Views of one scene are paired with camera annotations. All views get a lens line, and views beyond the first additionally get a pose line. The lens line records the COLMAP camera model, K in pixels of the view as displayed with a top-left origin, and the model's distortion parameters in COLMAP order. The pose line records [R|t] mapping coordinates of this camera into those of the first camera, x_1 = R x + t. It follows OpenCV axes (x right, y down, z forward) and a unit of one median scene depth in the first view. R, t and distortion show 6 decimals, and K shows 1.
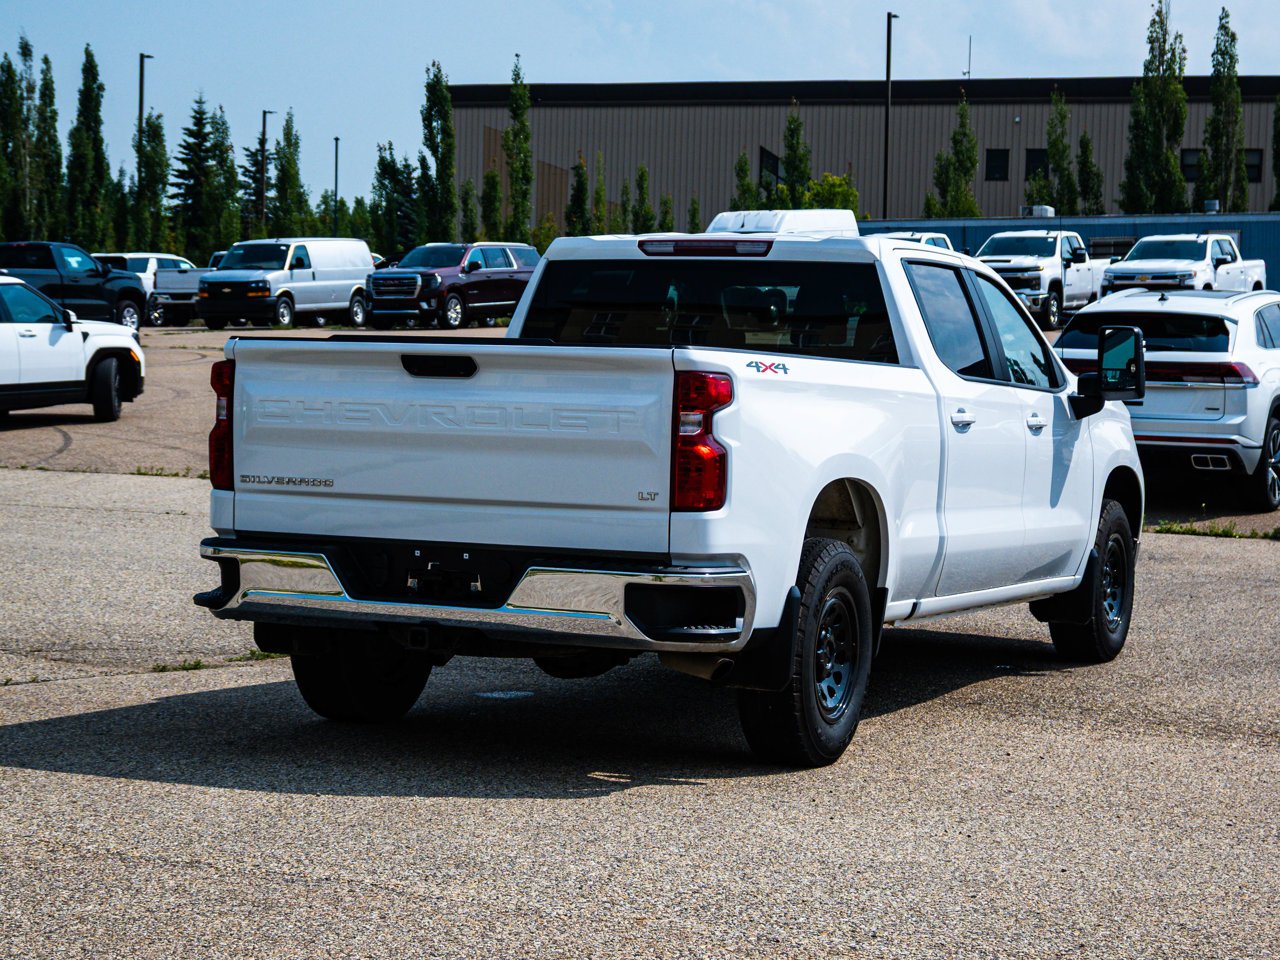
lens RADIAL K [[2770.5, 0, 640.0], [0, 2770.5, 480.0], [0, 0, 1]] dist [0.037837, 0.478534]
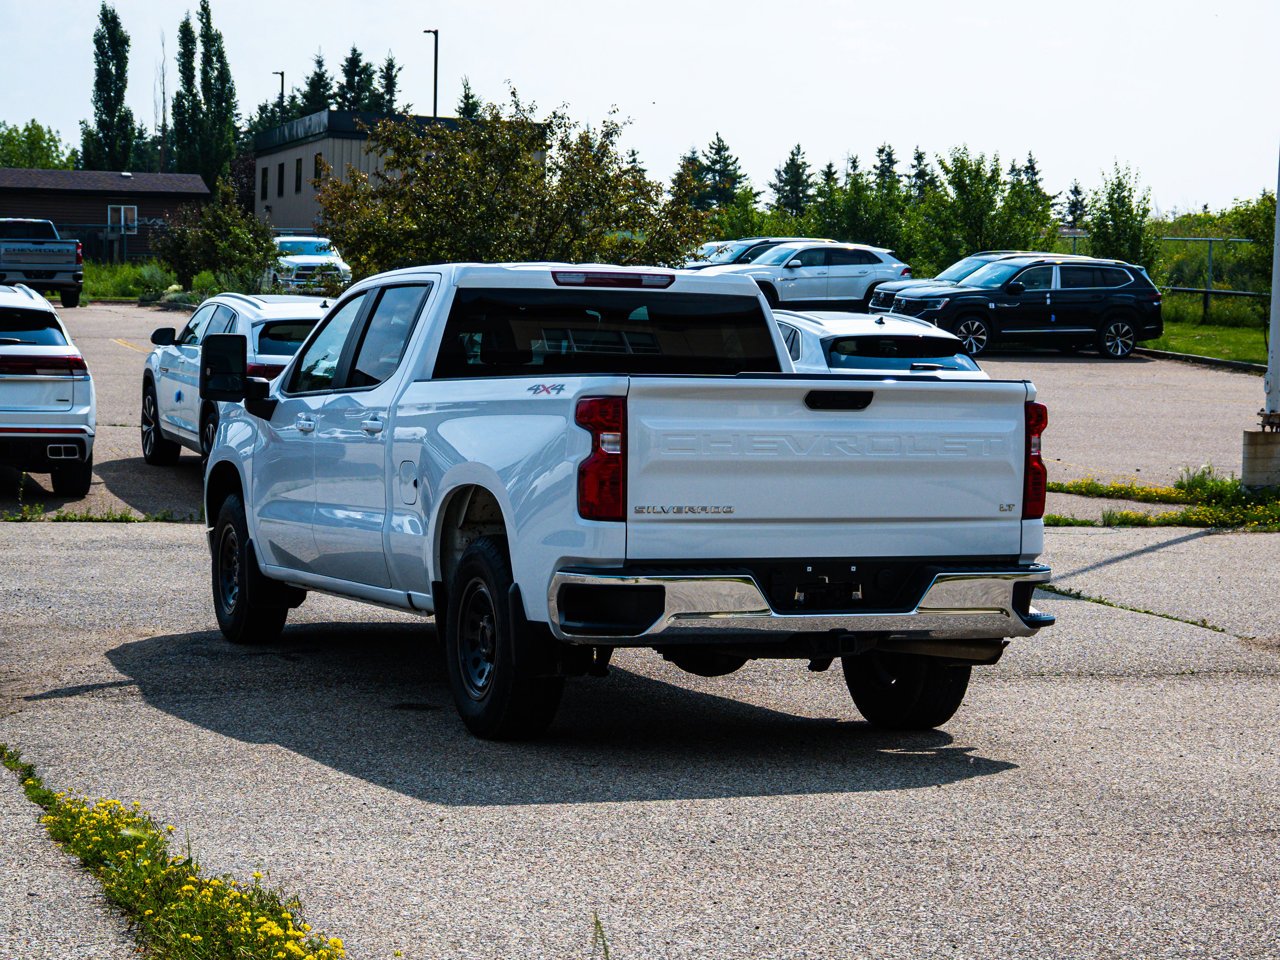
lens RADIAL K [[2770.5, 0, 640.0], [0, 2770.5, 480.0], [0, 0, 1]] dist [0.037837, 0.478534]
pose [[0.706097, -0.041742, 0.706884, -0.378906], [0.031705, 0.999124, 0.027330, -0.017328], [-0.707405, 0.003114, 0.706801, 0.109964]]
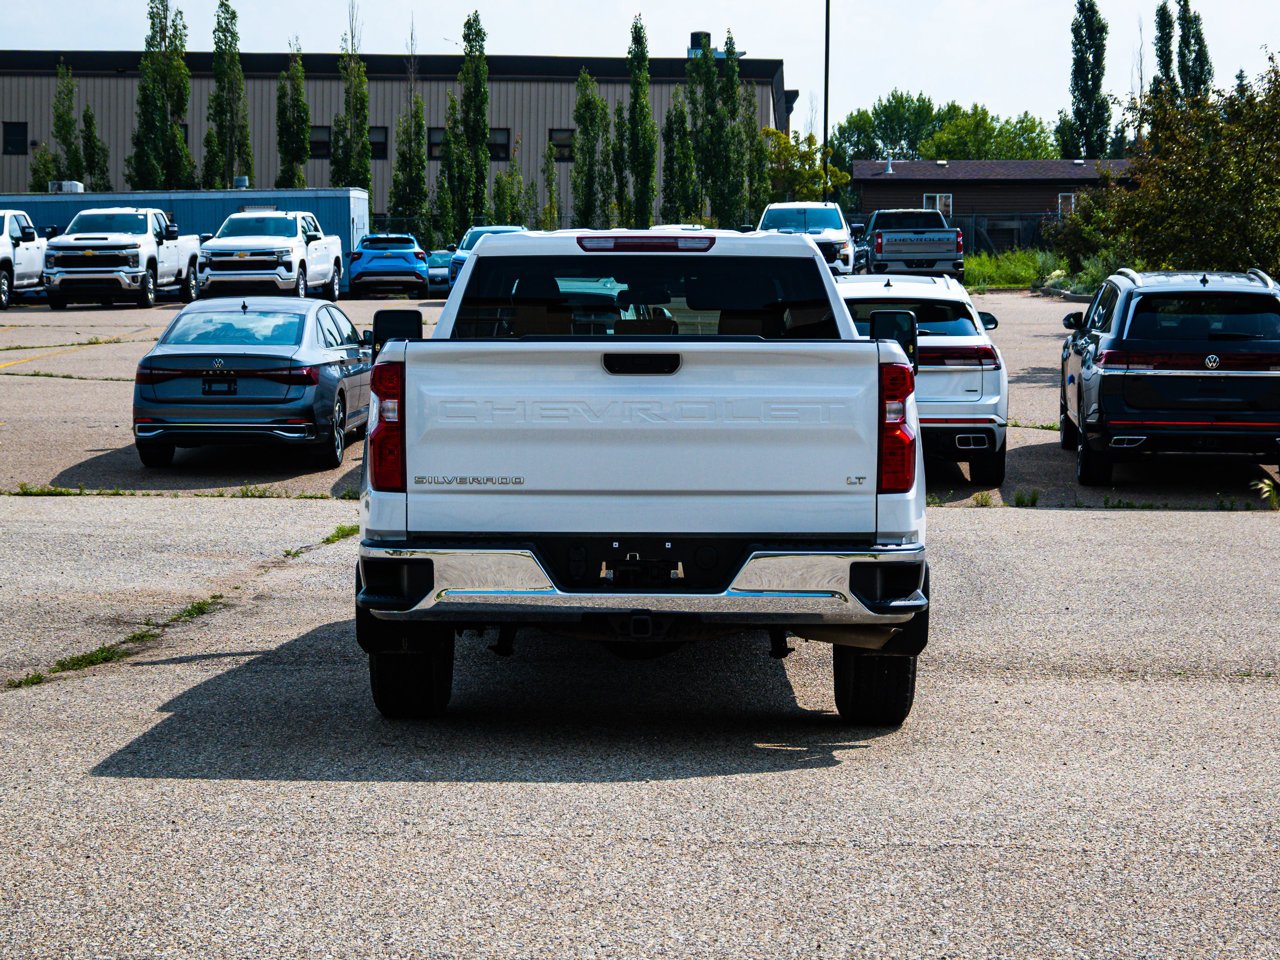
lens RADIAL K [[2813.3, 0, 649.7], [0, 2813.3, 401.0], [0, 0, 1]] dist [-0.028755, -0.114431]
pose [[0.921226, -0.029106, 0.387937, -0.197662], [0.036448, 0.999268, -0.011579, -0.006110], [-0.387316, 0.024806, 0.921613, 0.010295]]
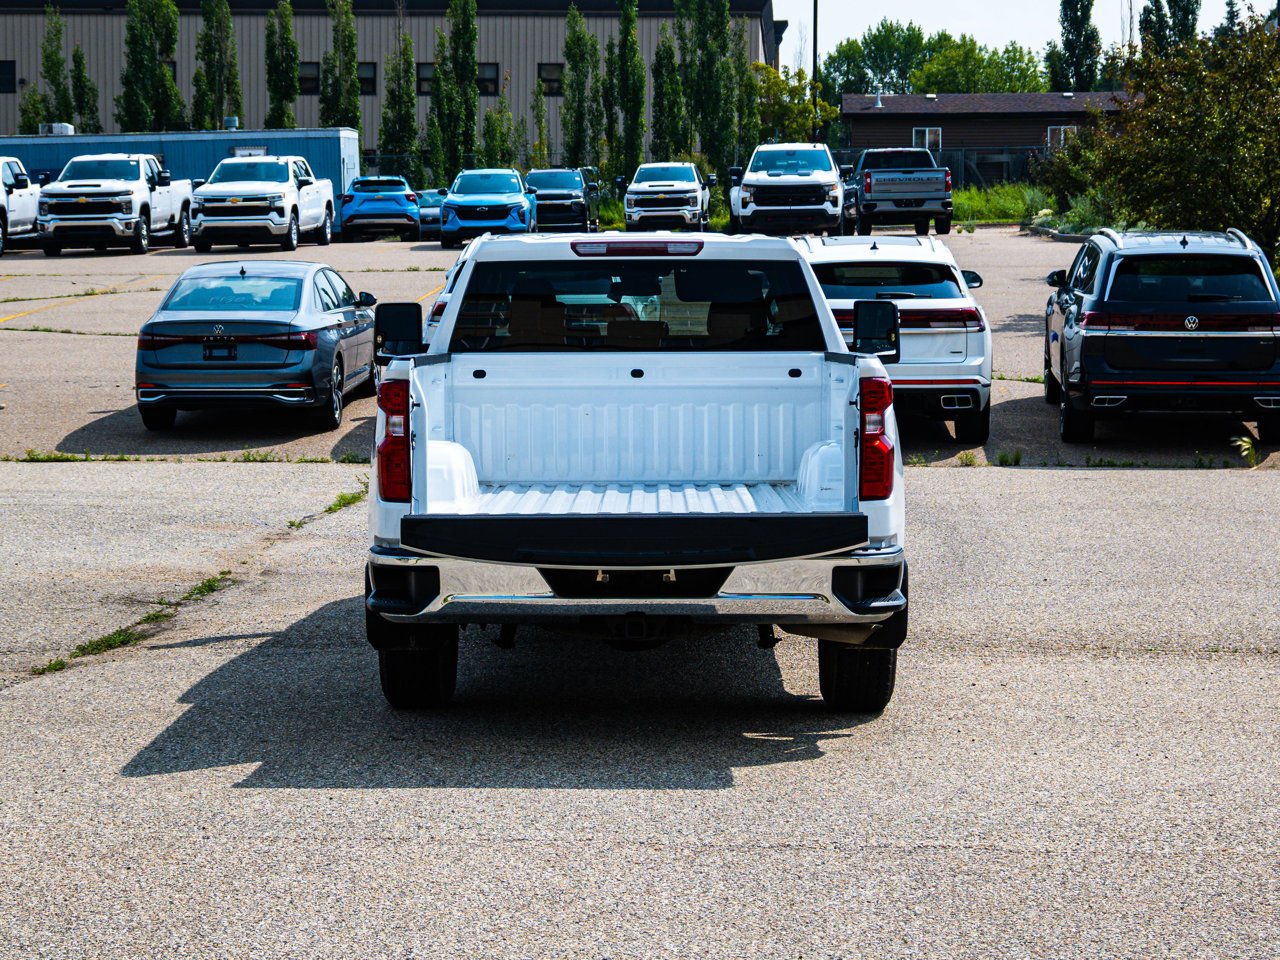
lens RADIAL K [[2814.6, 0, 640.0], [0, 2814.6, 480.0], [0, 0, 1]] dist [-0.017225, -0.335866]
pose [[0.921080, -0.057774, 0.385064, -0.206985], [0.044731, 0.998084, 0.042751, -0.020313], [-0.386796, -0.022153, 0.921899, -0.012992]]
